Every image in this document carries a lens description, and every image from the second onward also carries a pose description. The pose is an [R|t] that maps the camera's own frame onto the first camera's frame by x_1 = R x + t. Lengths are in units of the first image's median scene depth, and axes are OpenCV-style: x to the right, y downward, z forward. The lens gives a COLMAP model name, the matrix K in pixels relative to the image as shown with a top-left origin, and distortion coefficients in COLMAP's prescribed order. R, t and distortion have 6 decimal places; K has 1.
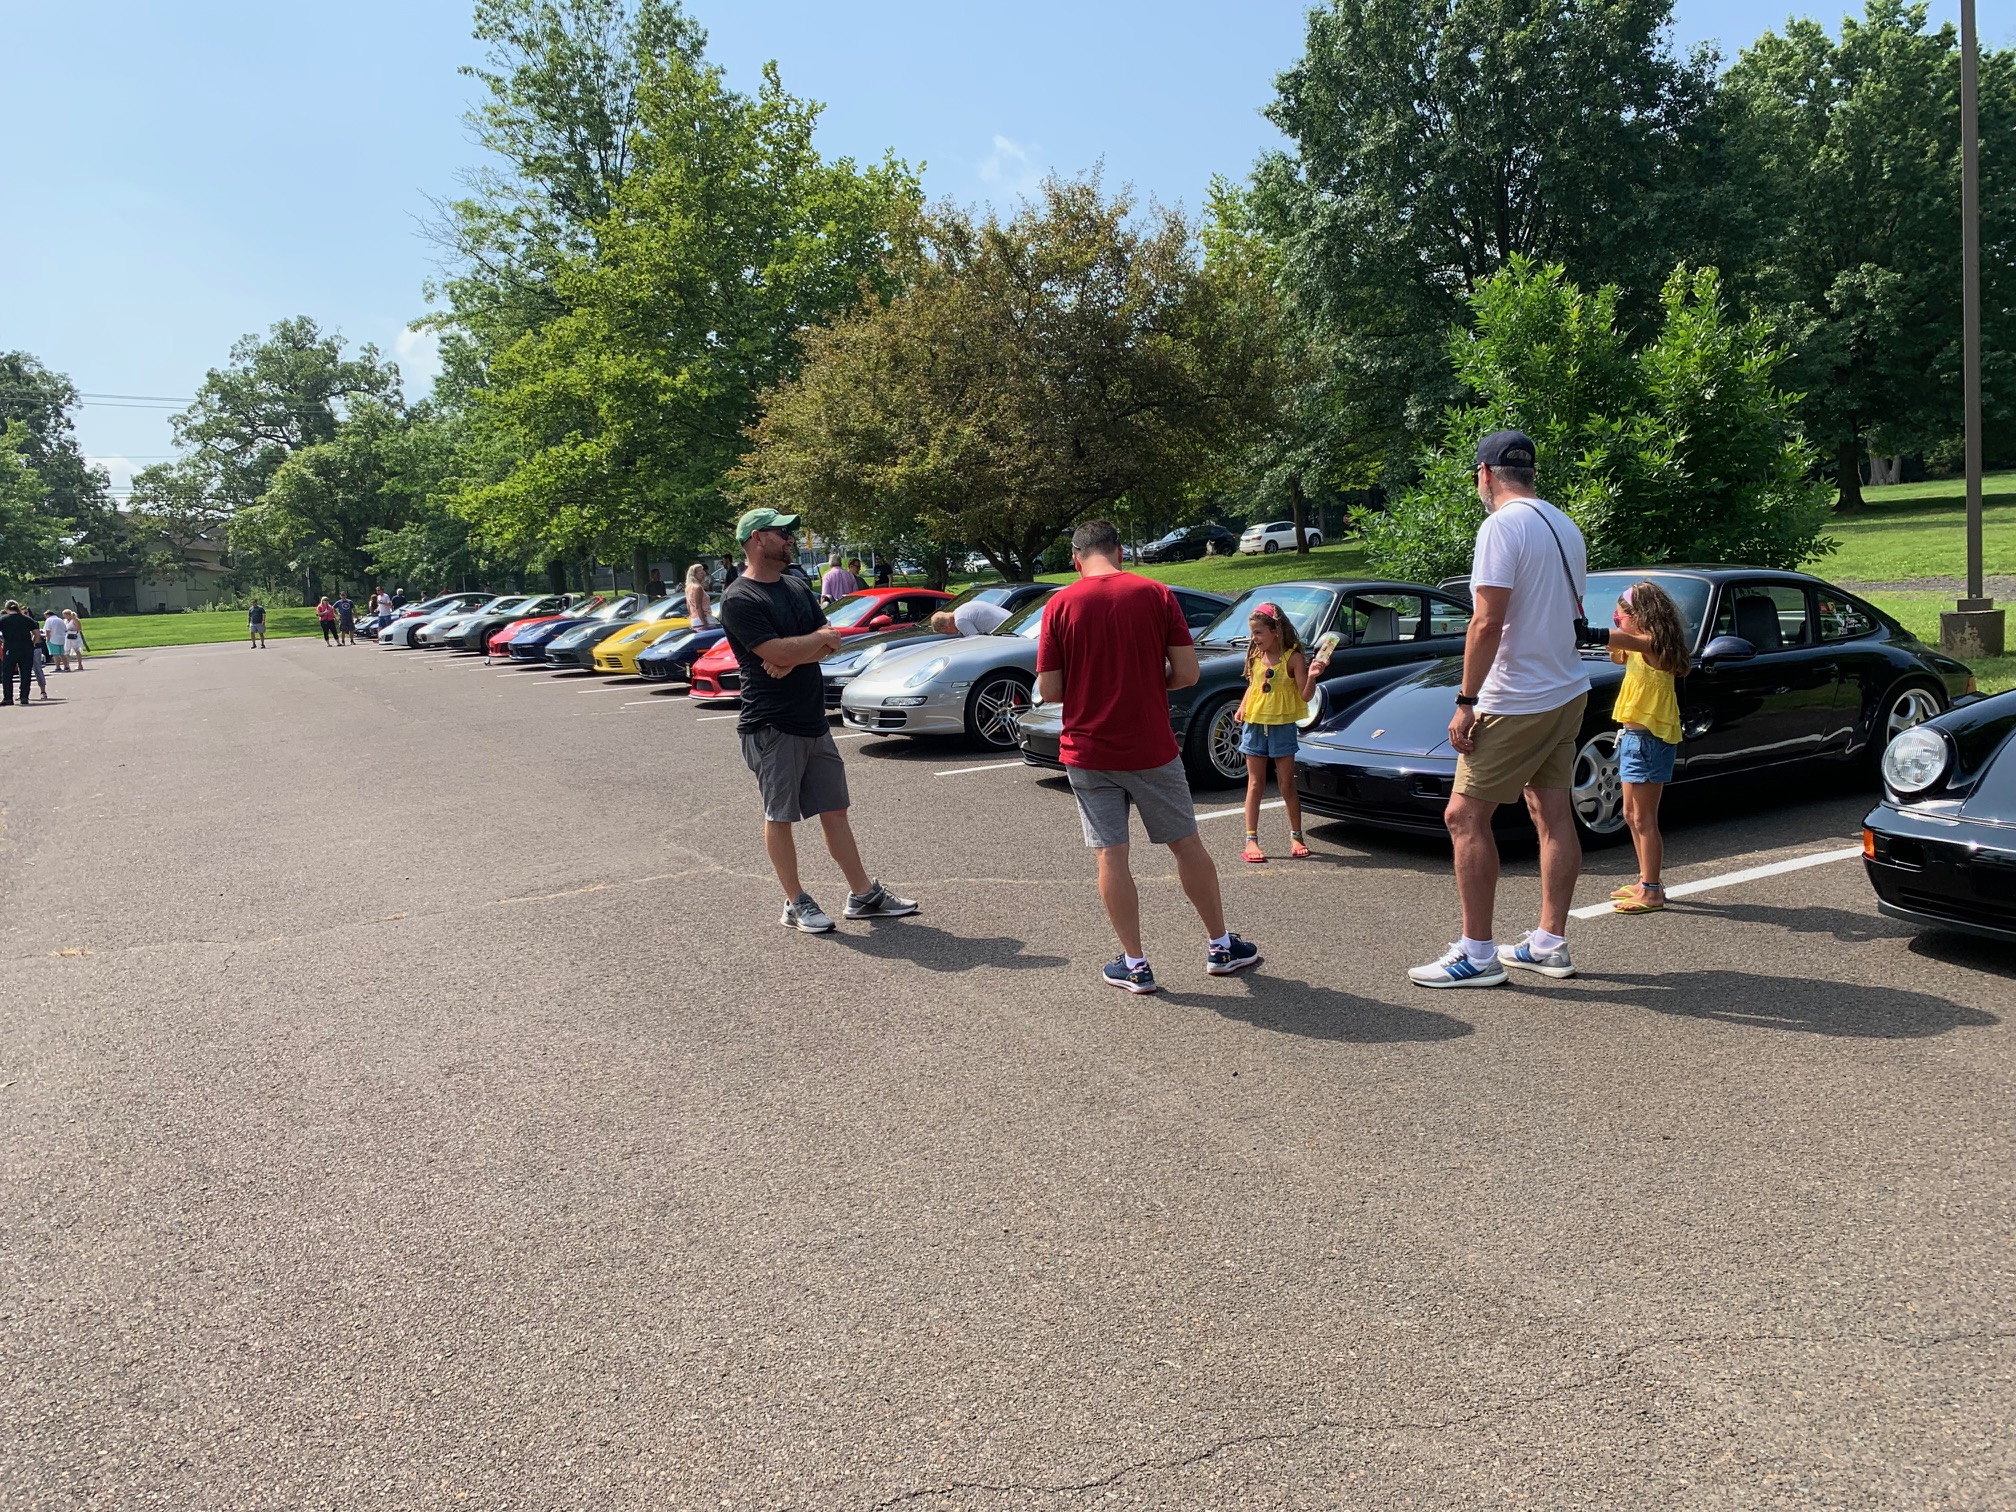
lens RADIAL K [[1523.3, 0, 1008.0], [0, 1523.3, 756.0], [0, 0, 1]] dist [0.003480, 0.003457]
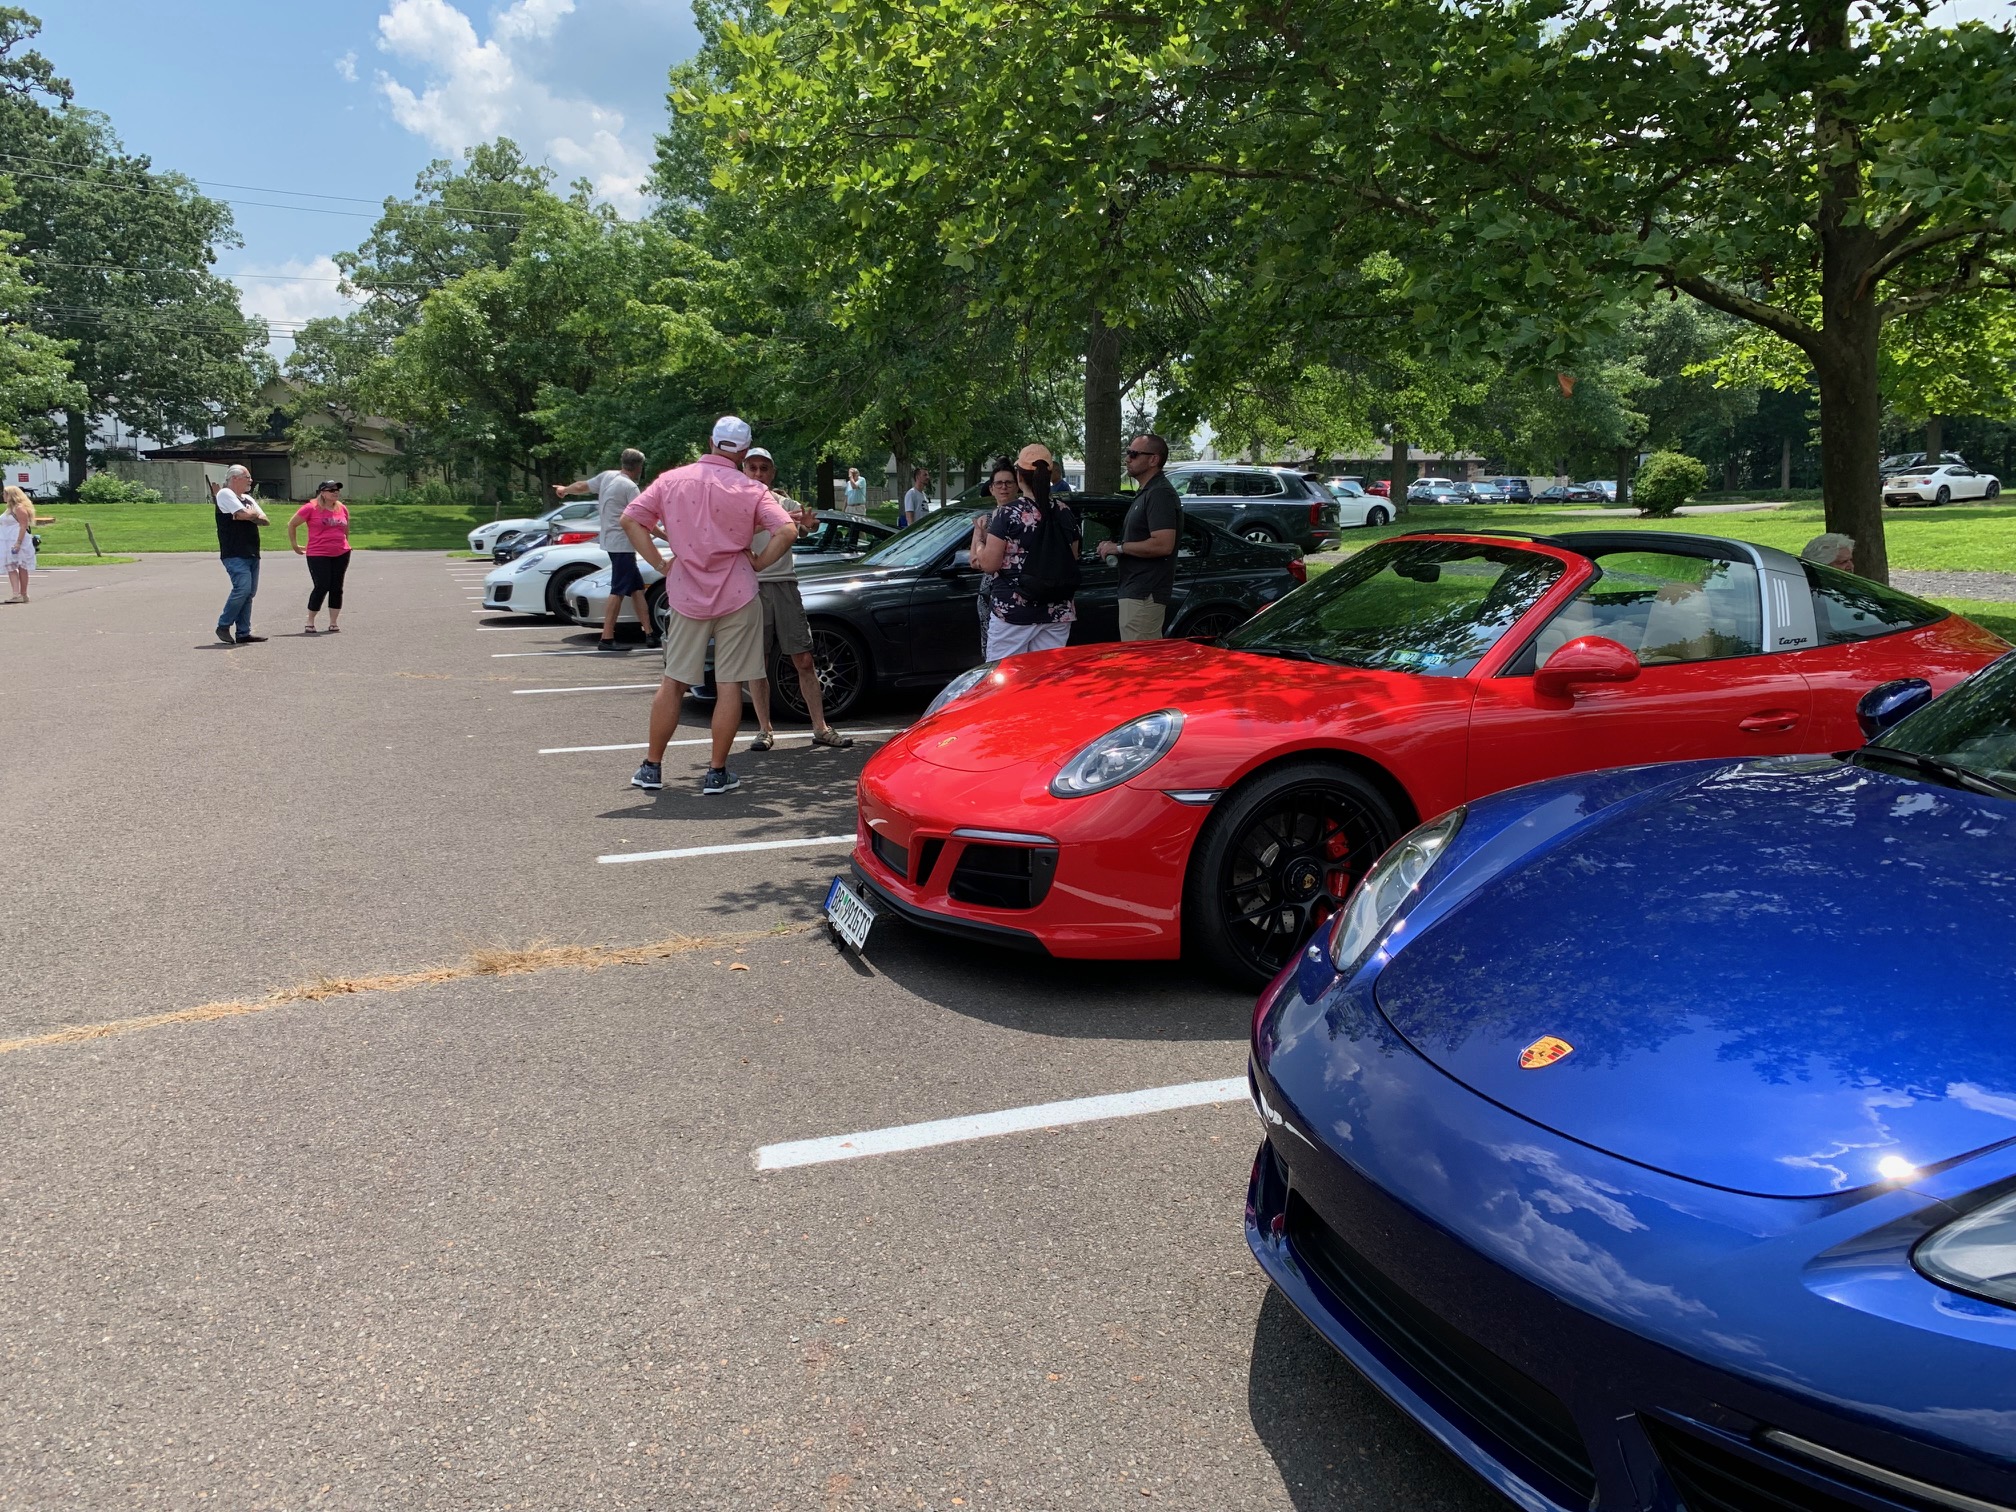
lens RADIAL K [[1511.7, 0, 1011.7], [0, 1511.7, 761.8], [0, 0, 1]] dist [-0.002918, -0.001614]
pose [[0.990573, 0.078774, -0.112071, -0.086687], [-0.073354, 0.995965, 0.051700, -0.024661], [0.115691, -0.042992, 0.992354, 0.236975]]
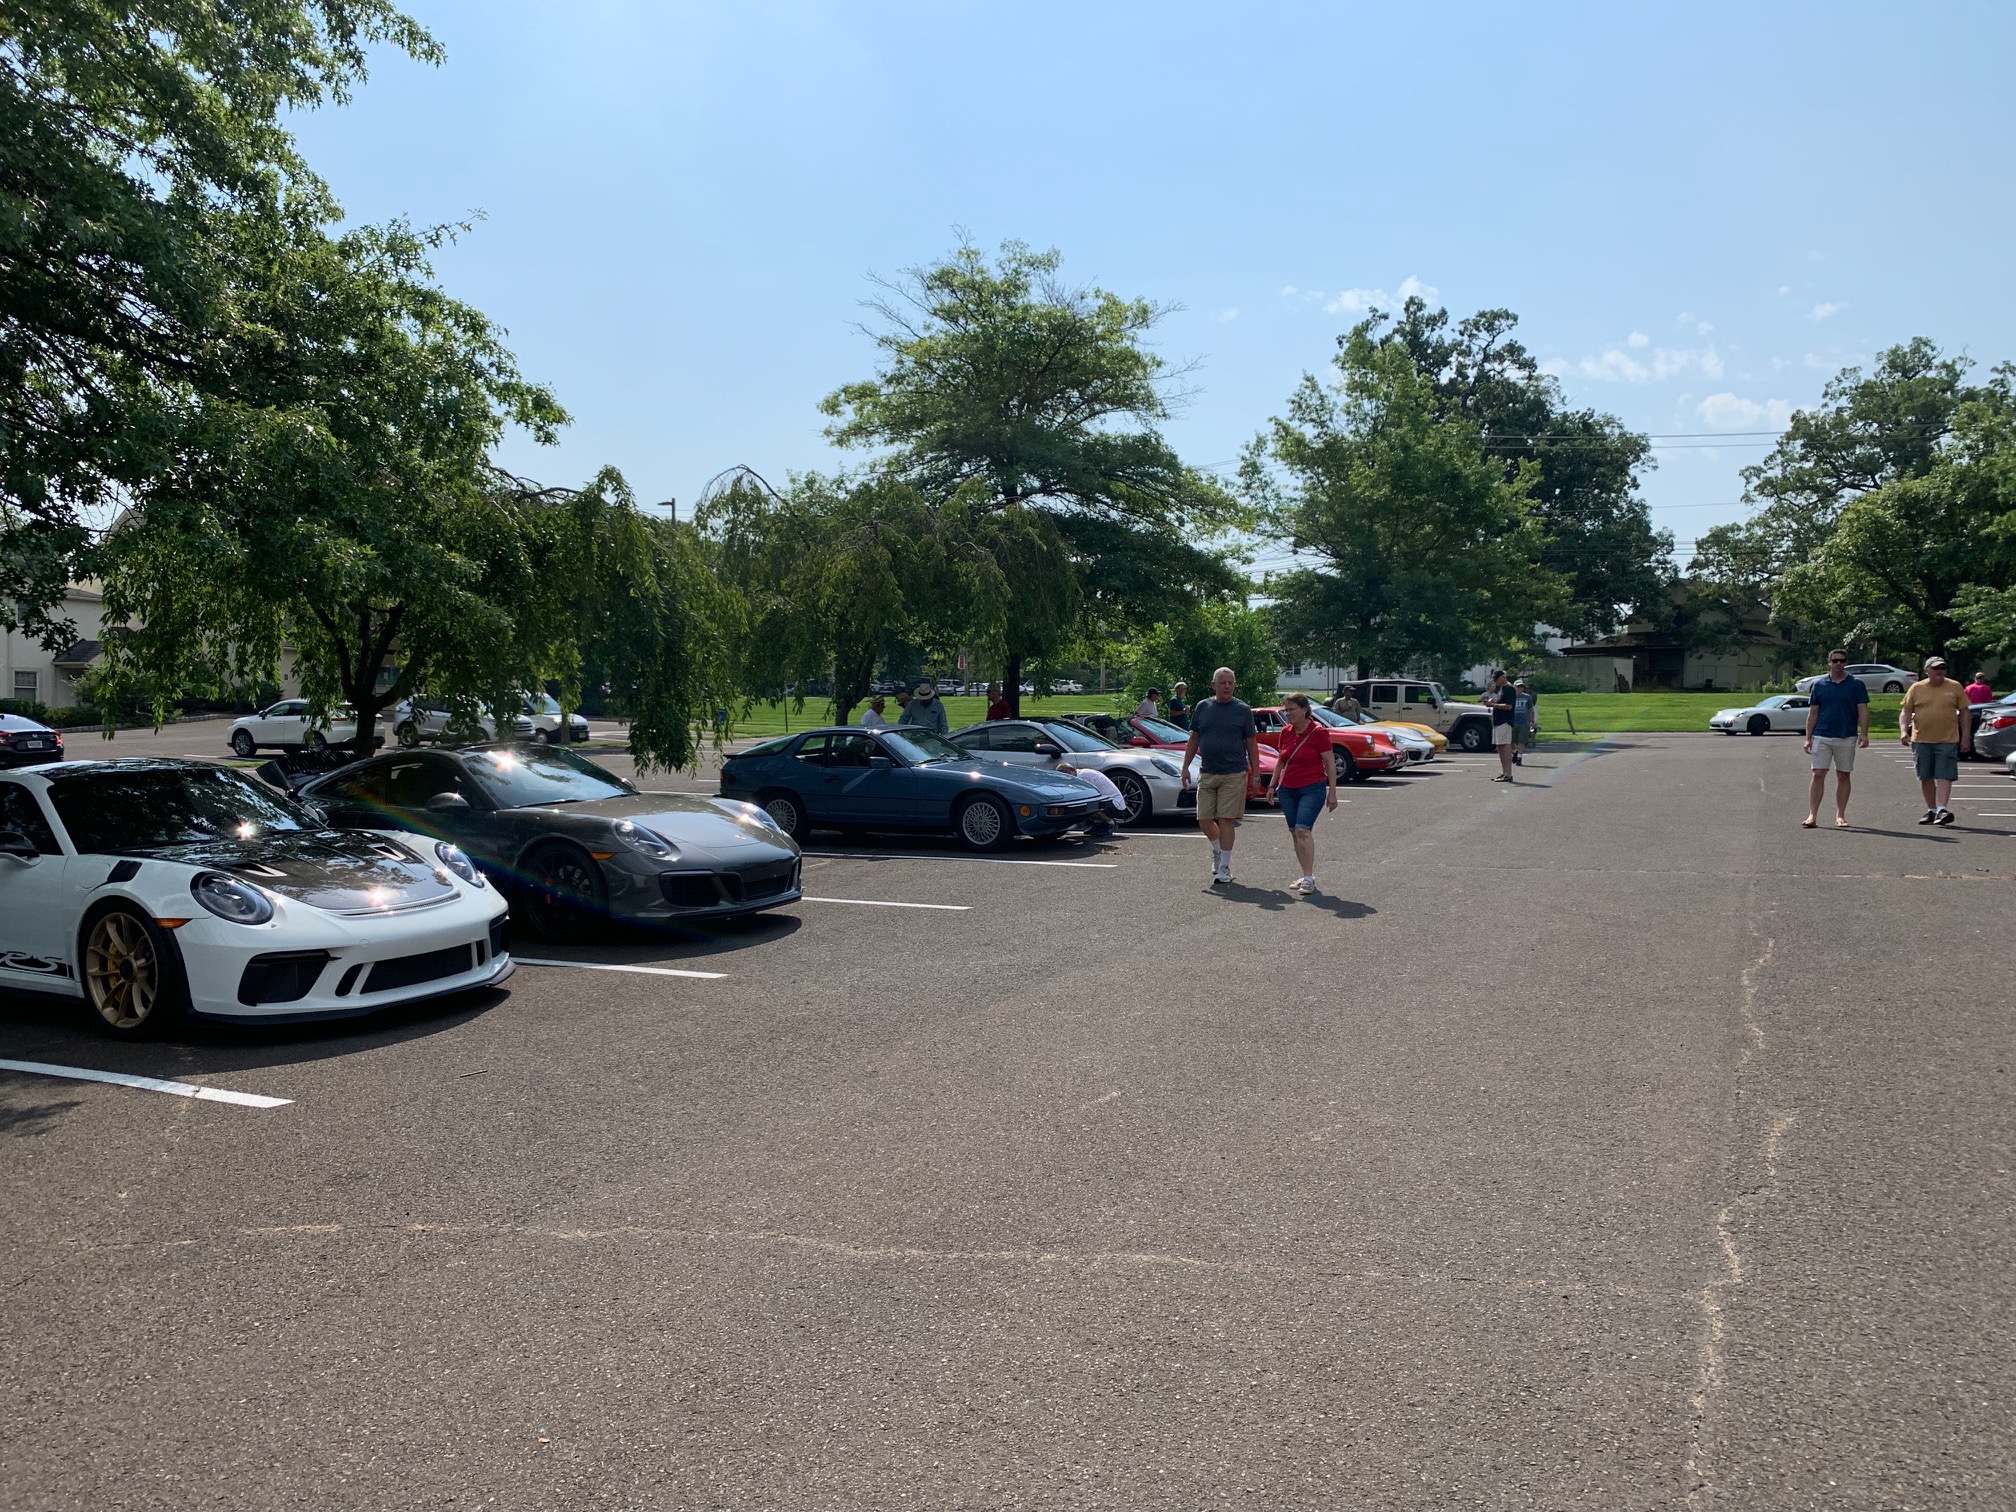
lens RADIAL K [[1552.5, 0, 1006.0], [0, 1552.5, 747.0], [0, 0, 1]] dist [-0.001184, -0.000897]
pose [[0.578470, 0.080406, -0.811731, -0.055916], [-0.127445, 0.991818, 0.007422, -0.016381], [0.805686, 0.099158, 0.583985, 0.148920]]
